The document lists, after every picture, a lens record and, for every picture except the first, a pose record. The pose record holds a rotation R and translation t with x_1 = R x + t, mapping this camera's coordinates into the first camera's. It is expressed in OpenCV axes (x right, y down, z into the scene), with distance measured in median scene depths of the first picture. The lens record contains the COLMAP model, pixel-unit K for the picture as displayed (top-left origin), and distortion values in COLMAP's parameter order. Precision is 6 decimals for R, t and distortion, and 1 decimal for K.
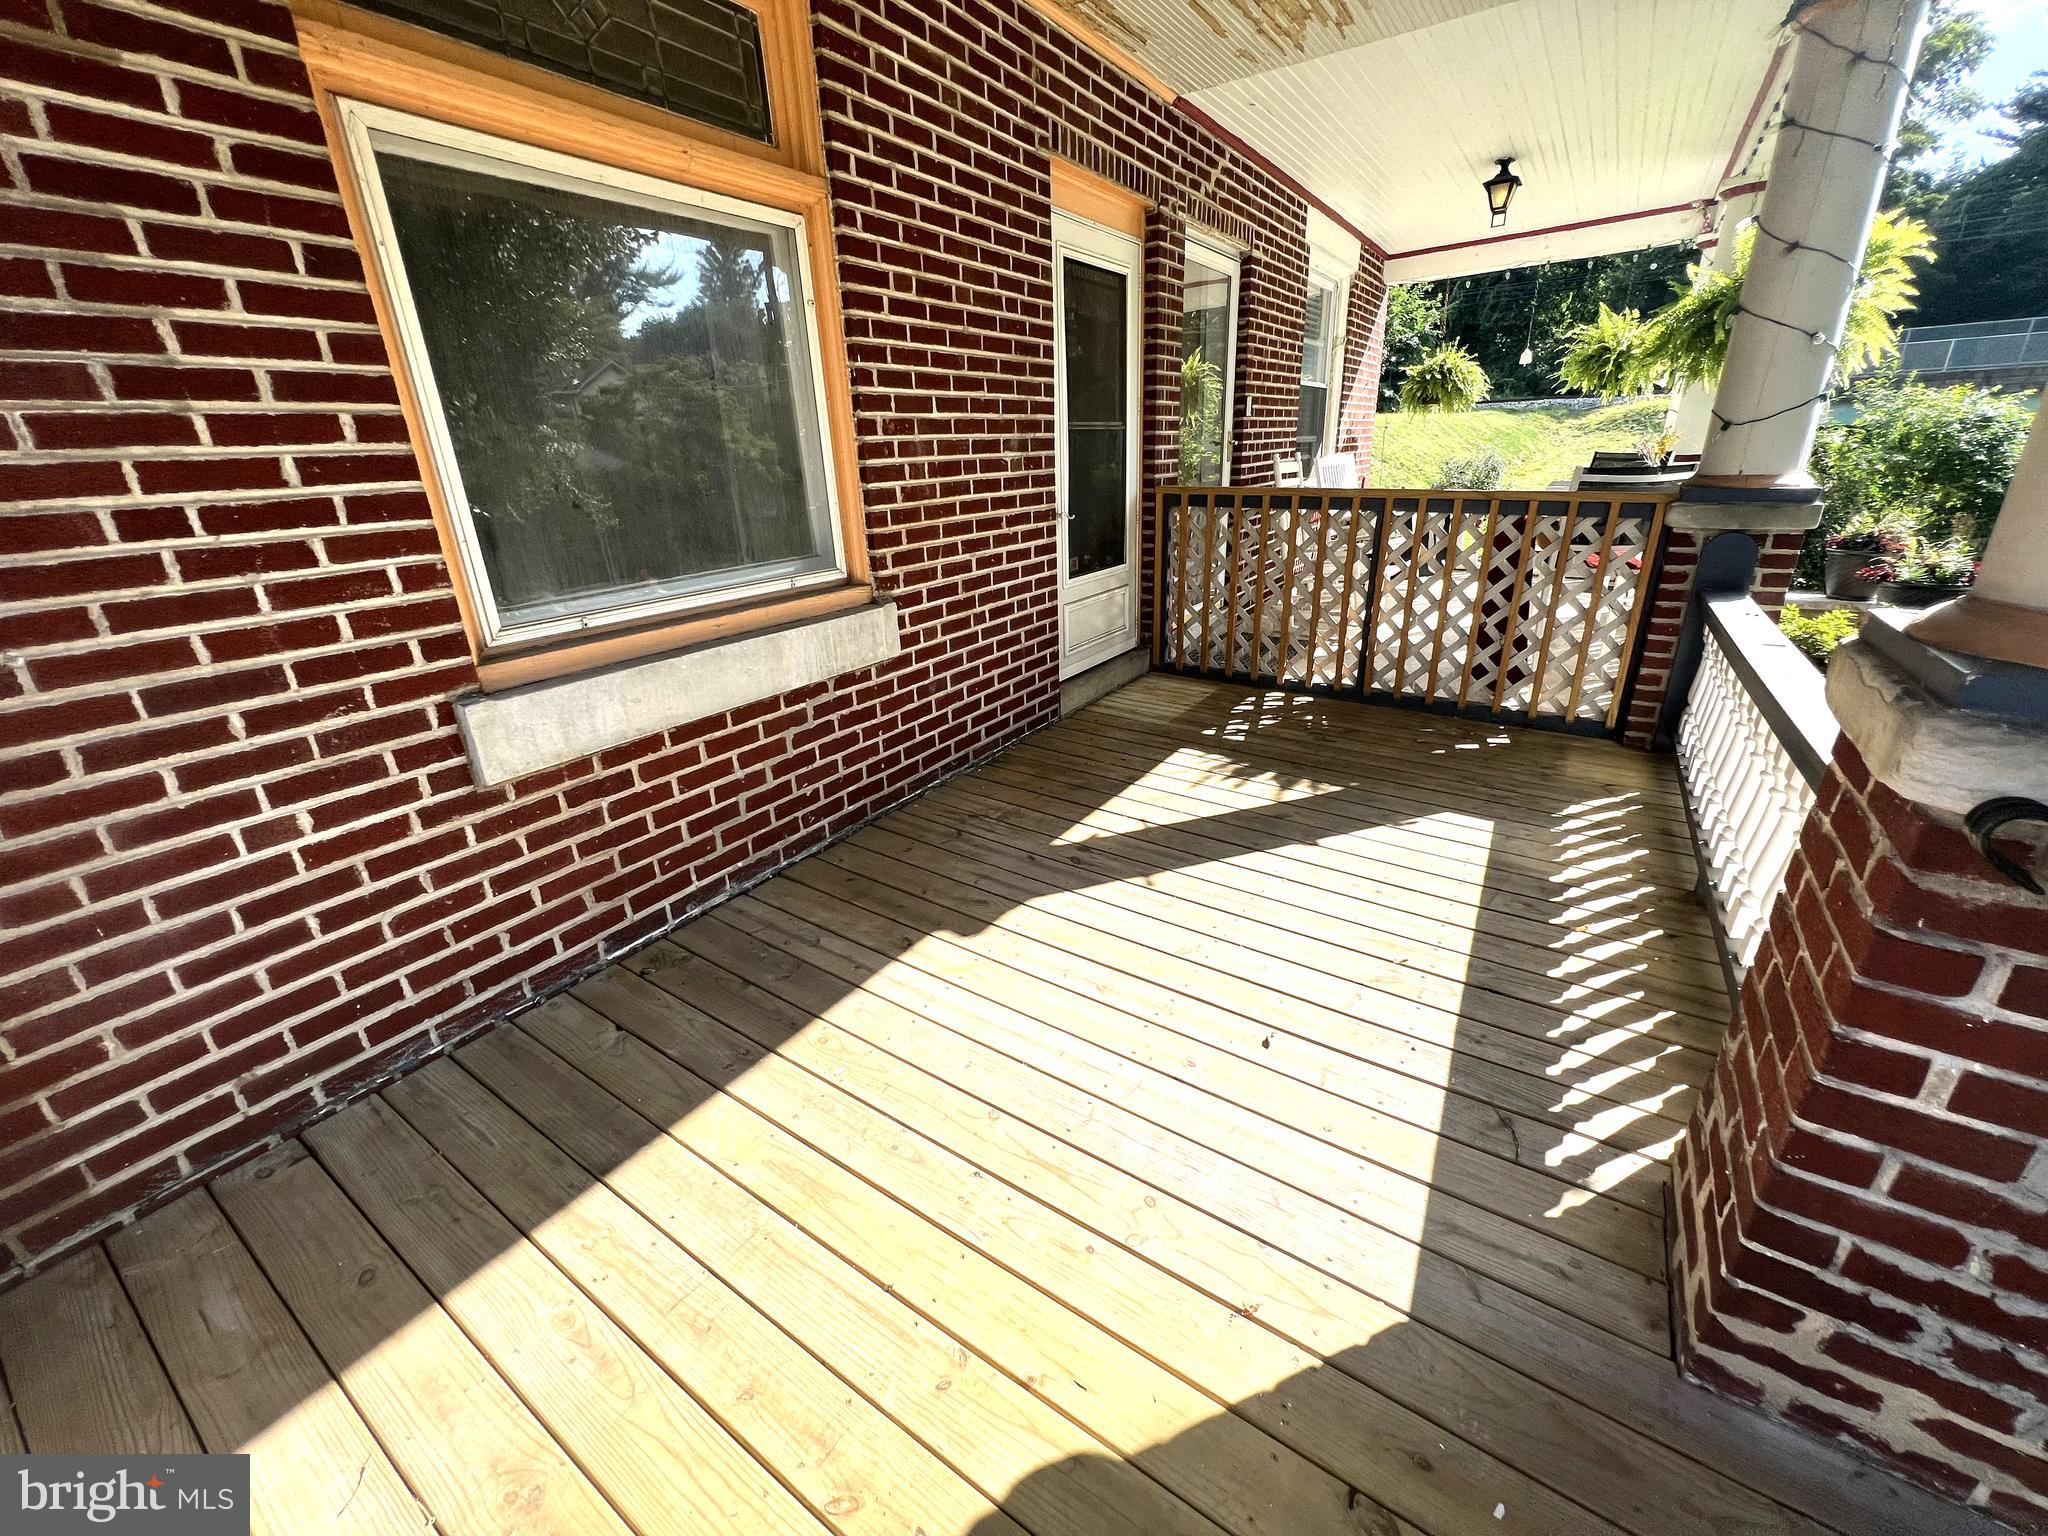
lens RADIAL K [[817.1, 0, 1019.6], [0, 817.1, 760.7], [0, 0, 1]] dist [-0.003155, 0.001372]
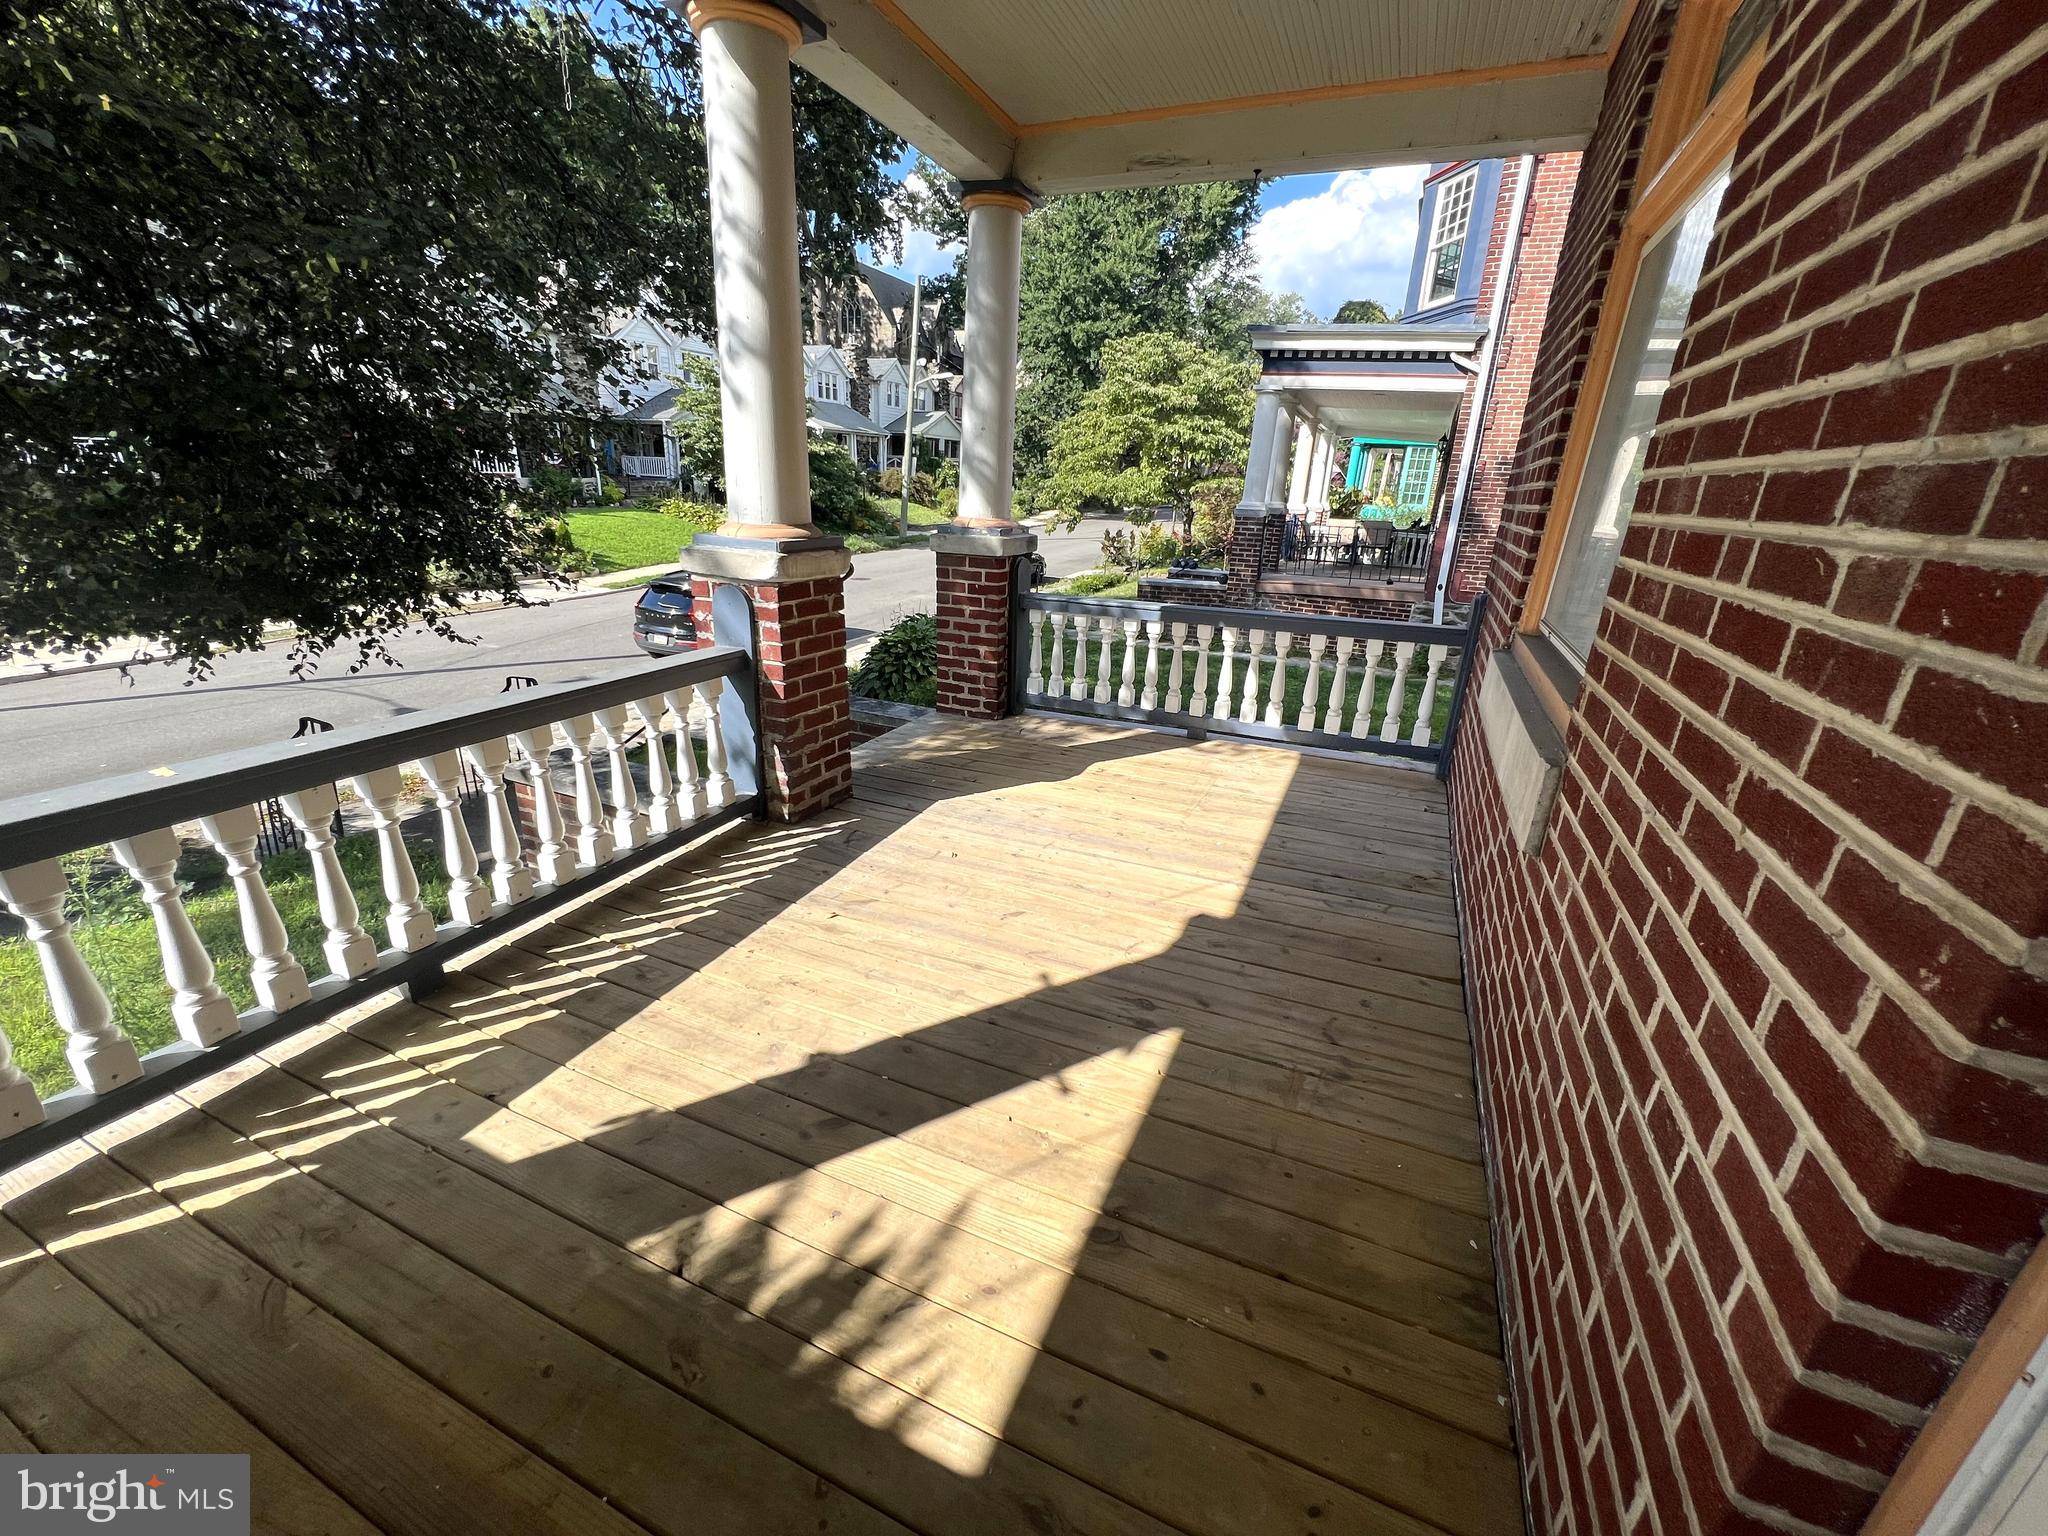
lens RADIAL K [[817.1, 0, 1019.6], [0, 817.1, 760.7], [0, 0, 1]] dist [-0.003155, 0.001372]
pose [[-0.985884, 0.064802, -0.154383, 0.273984], [-0.048754, 0.771001, 0.634965, -0.529481], [0.160177, 0.633529, -0.756958, 1.377725]]
